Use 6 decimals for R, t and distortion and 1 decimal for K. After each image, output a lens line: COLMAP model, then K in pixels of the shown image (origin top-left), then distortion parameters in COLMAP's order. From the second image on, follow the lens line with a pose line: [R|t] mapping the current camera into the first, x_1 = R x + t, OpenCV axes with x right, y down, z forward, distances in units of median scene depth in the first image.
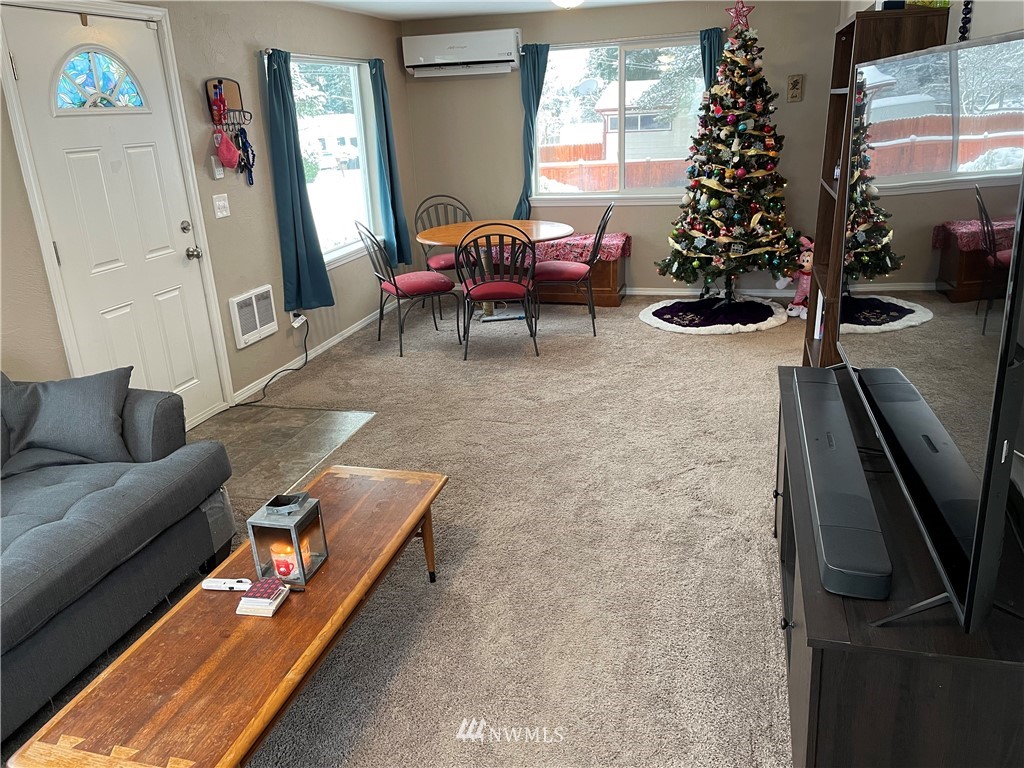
lens RADIAL K [[775.7, 0, 505.1], [0, 775.7, 380.5], [0, 0, 1]] dist [0.115207, -0.125161]
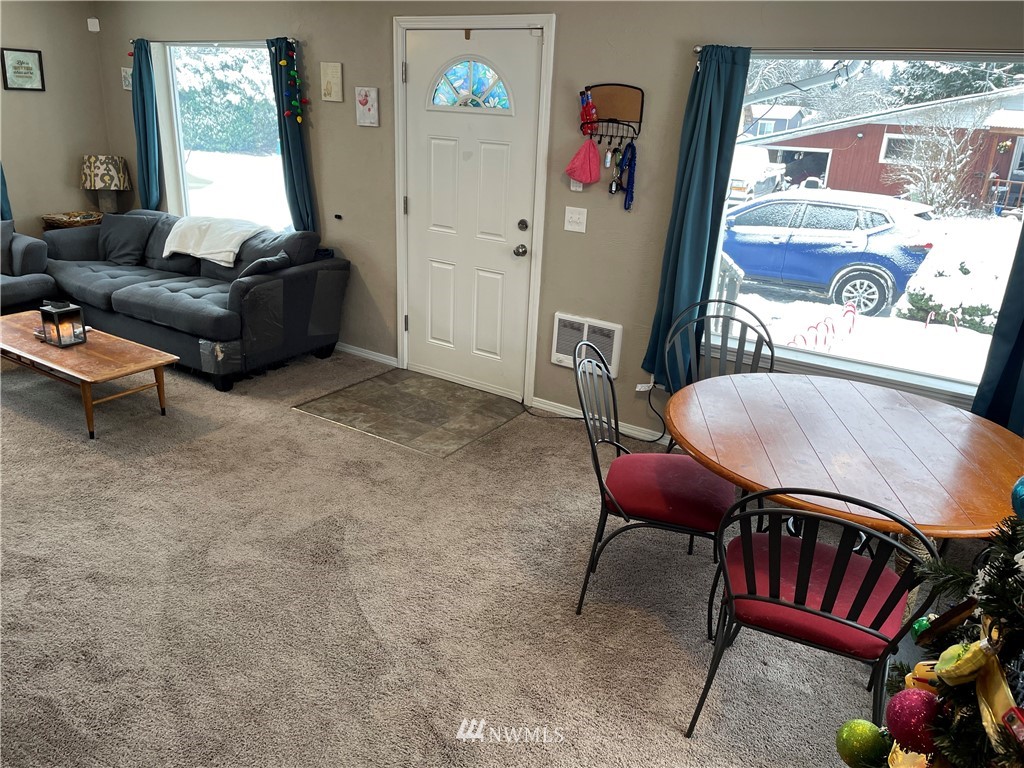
lens RADIAL K [[775.7, 0, 505.1], [0, 775.7, 380.5], [0, 0, 1]] dist [0.115207, -0.125161]
pose [[-0.311776, 0.351640, -0.882692, 0.586321], [-0.344280, 0.824059, 0.449886, -0.474520], [0.885588, 0.444157, -0.135860, 1.188301]]
